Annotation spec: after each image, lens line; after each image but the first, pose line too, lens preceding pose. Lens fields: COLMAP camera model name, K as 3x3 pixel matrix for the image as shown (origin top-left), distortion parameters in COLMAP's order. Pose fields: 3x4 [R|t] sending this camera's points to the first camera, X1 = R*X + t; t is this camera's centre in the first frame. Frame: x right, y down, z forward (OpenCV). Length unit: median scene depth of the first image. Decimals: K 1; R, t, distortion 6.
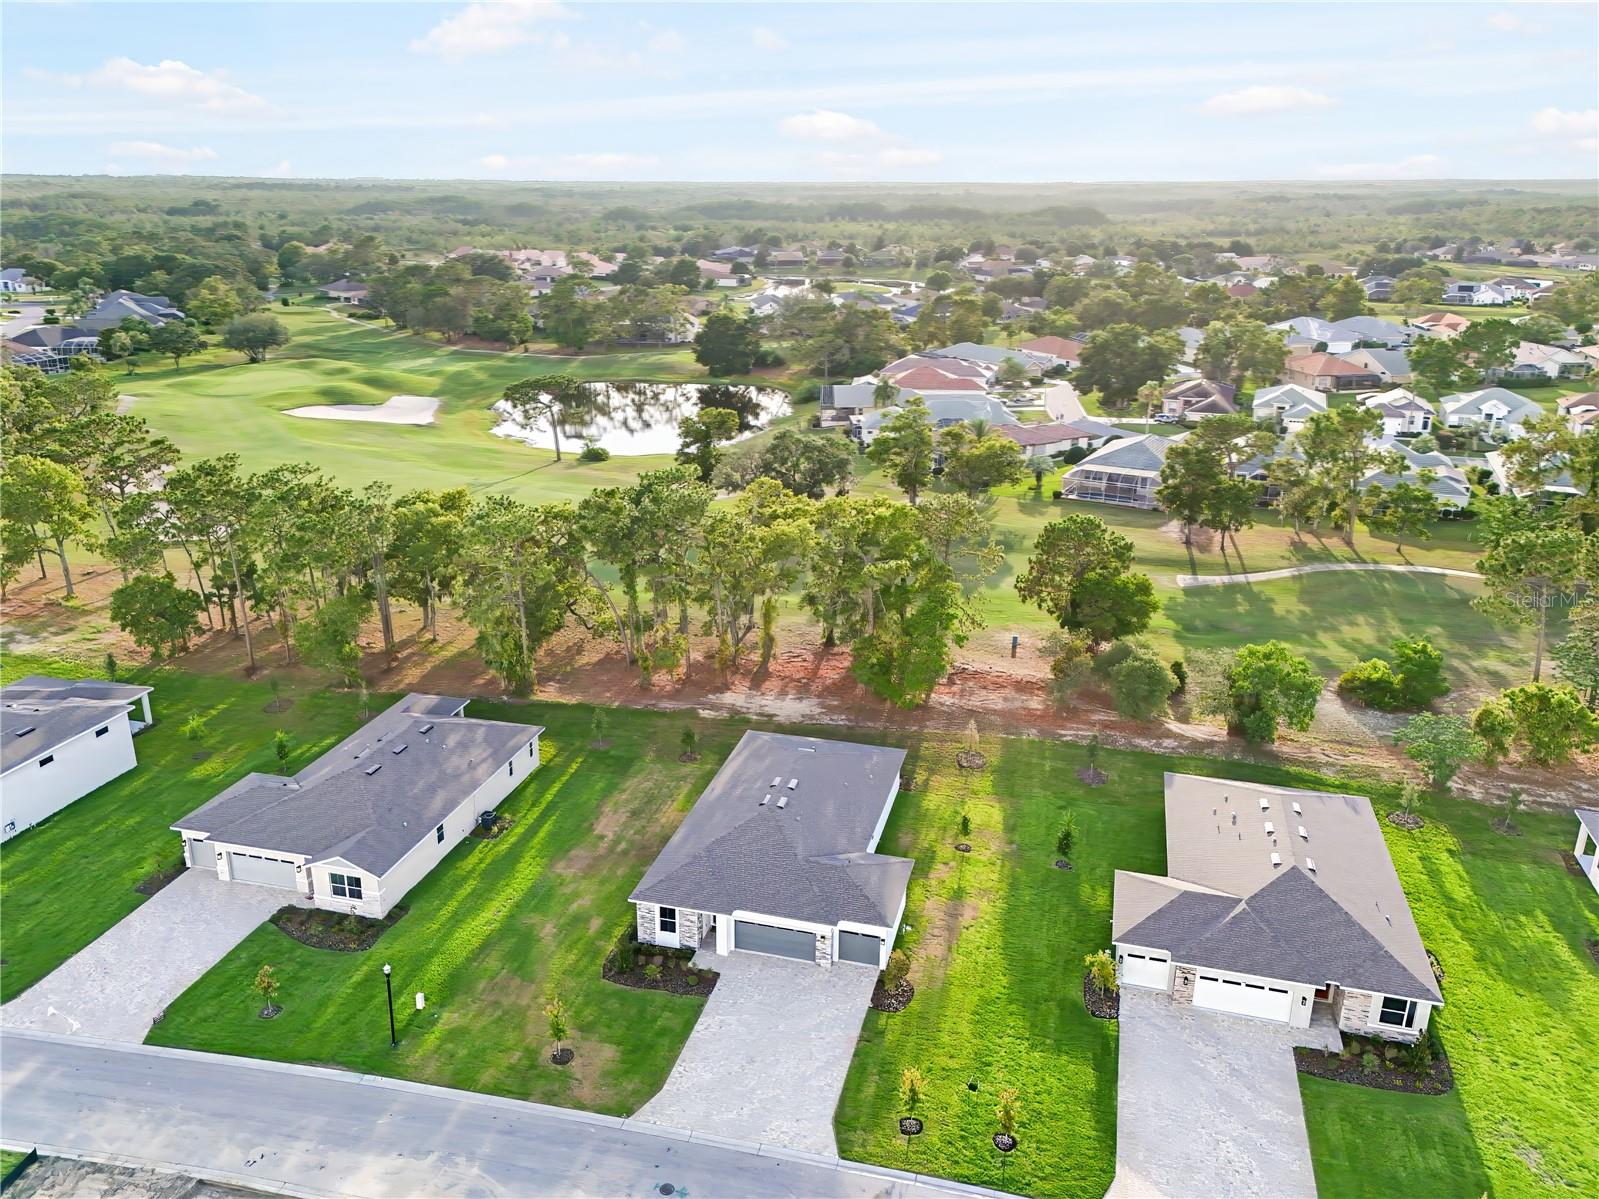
lens RADIAL K [[1227.3, 0, 796.5], [0, 1227.3, 606.3], [0, 0, 1]] dist [0.074834, -0.068609]
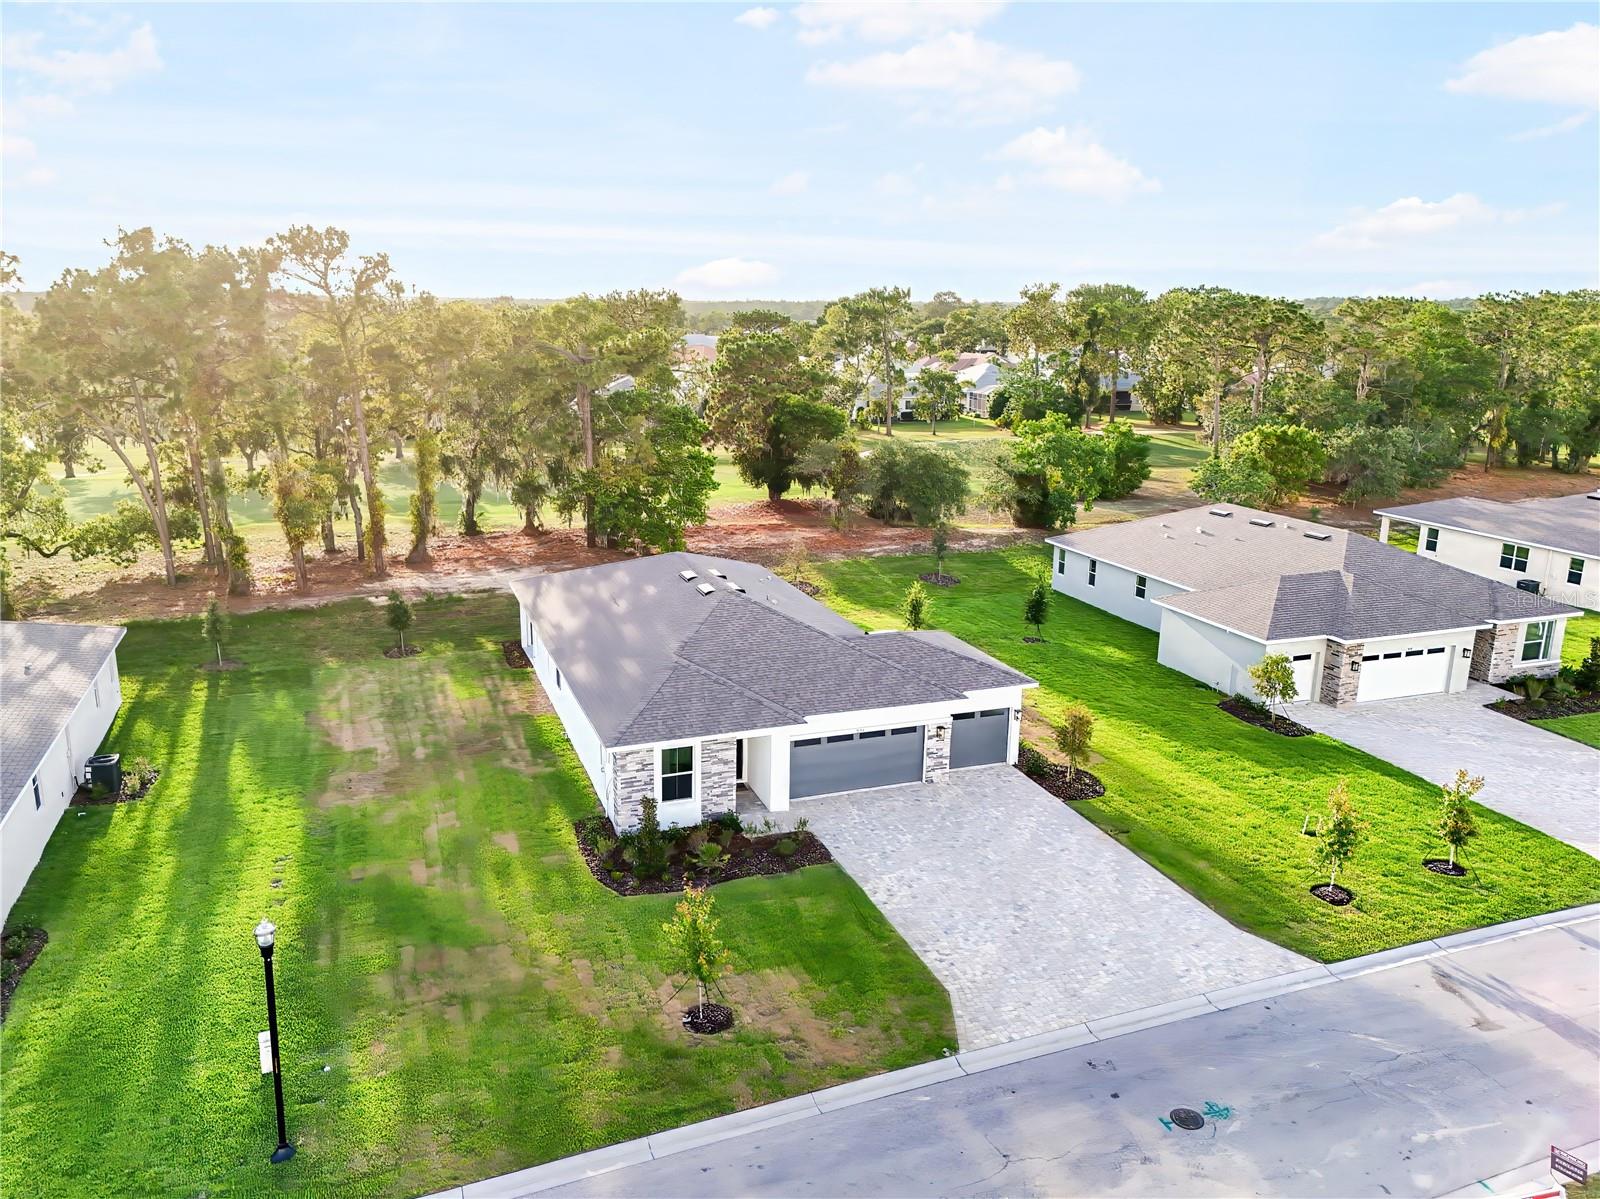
lens RADIAL K [[1228.1, 0, 841.8], [0, 1228.1, 570.9], [0, 0, 1]] dist [0.074834, -0.068609]
pose [[0.806836, -0.129836, 0.576332, -0.265894], [0.195664, 0.979220, -0.053321, 0.164640], [-0.557433, 0.155789, 0.815474, 0.403422]]
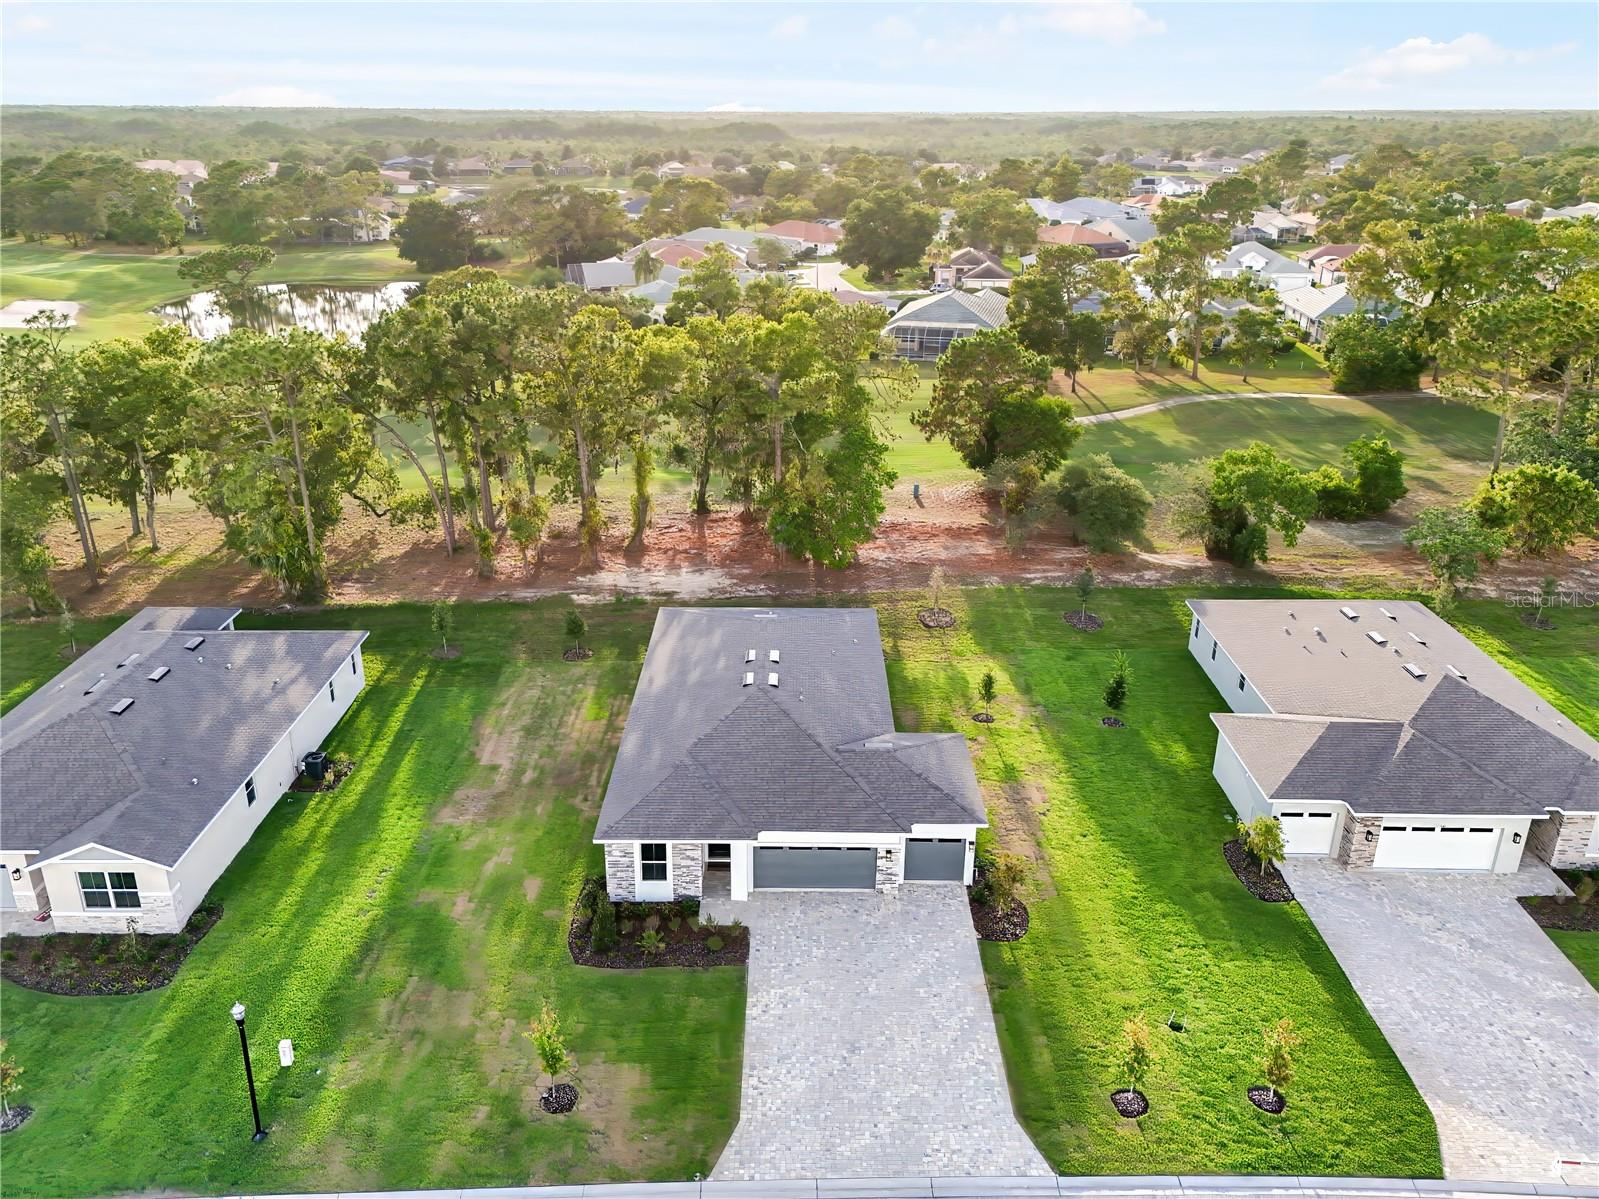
lens RADIAL K [[1227.3, 0, 806.2], [0, 1227.3, 594.9], [0, 0, 1]] dist [0.074834, -0.068609]
pose [[0.965662, -0.097311, 0.240890, -0.134070], [0.087581, 0.994861, 0.050799, 0.064695], [-0.244595, -0.027957, 0.969222, 0.261506]]
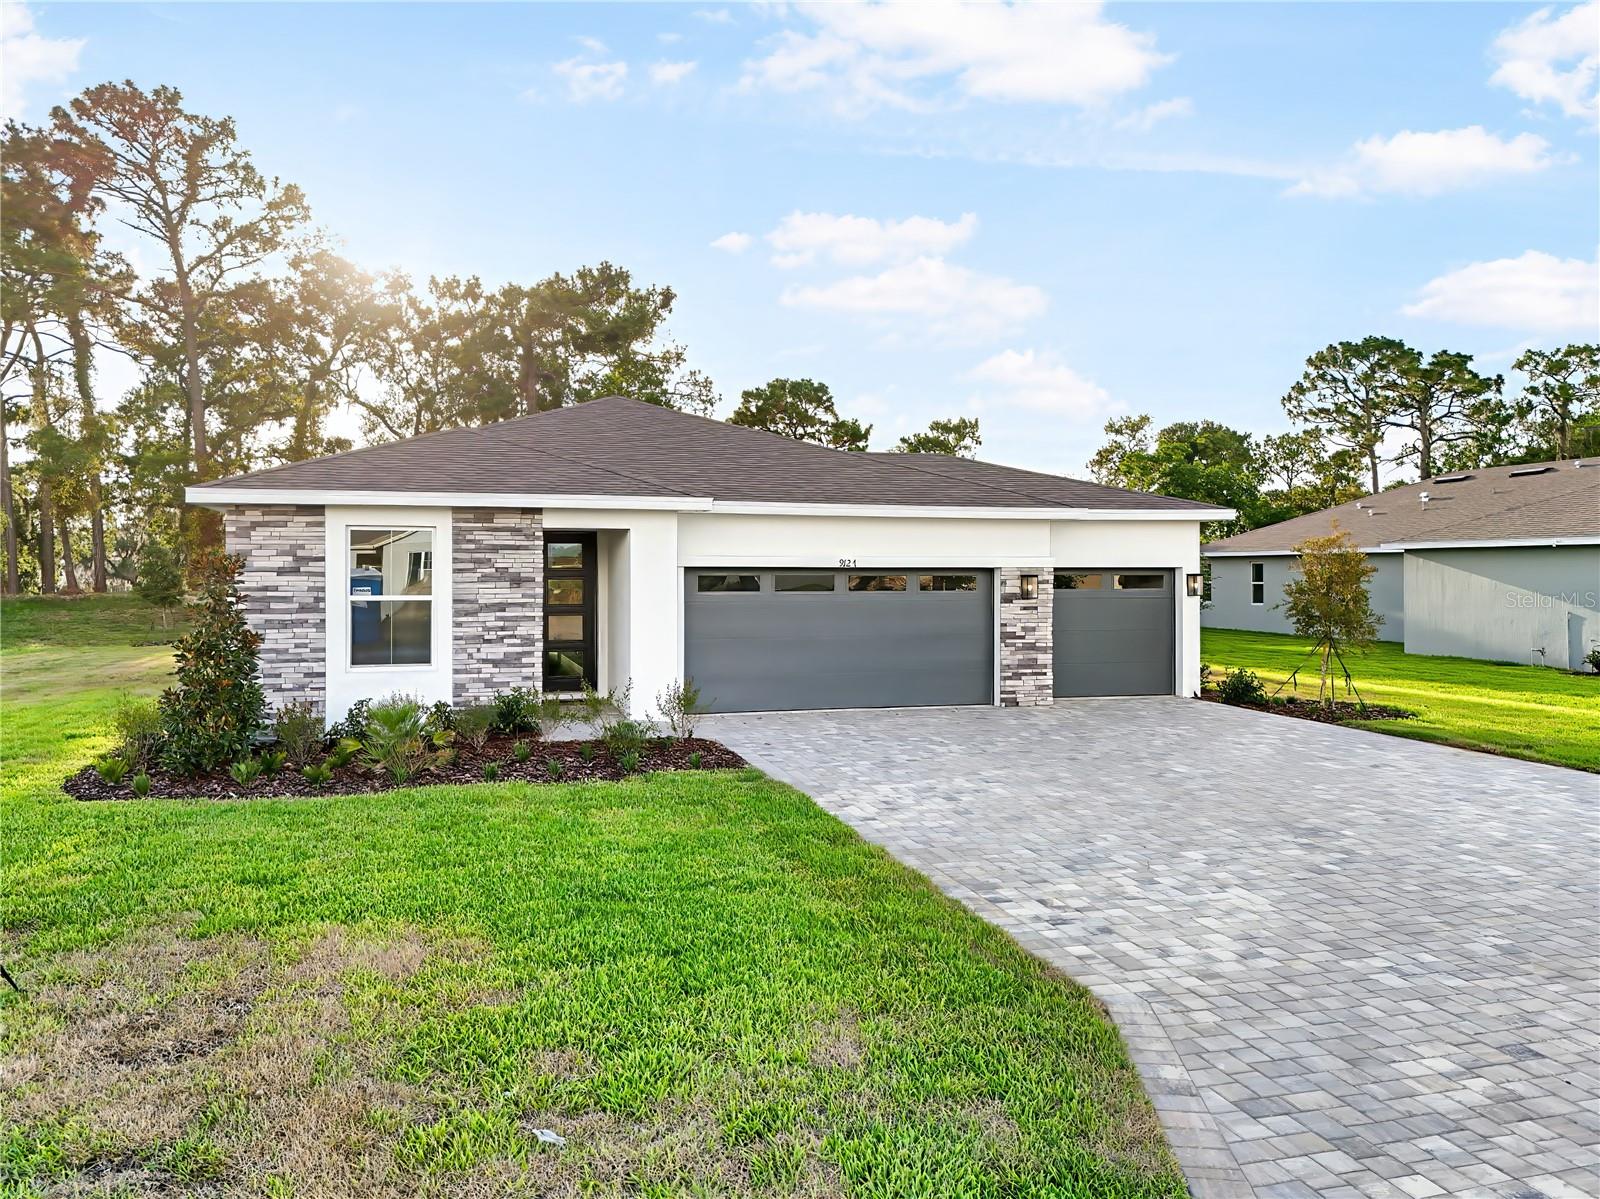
lens RADIAL K [[1228.1, 0, 826.7], [0, 1228.1, 564.2], [0, 0, 1]] dist [0.074834, -0.068609]
pose [[0.848685, -0.012423, 0.528753, -0.121172], [0.188755, 0.941006, -0.280856, 0.253739], [-0.494071, 0.338163, 0.800962, 0.611881]]
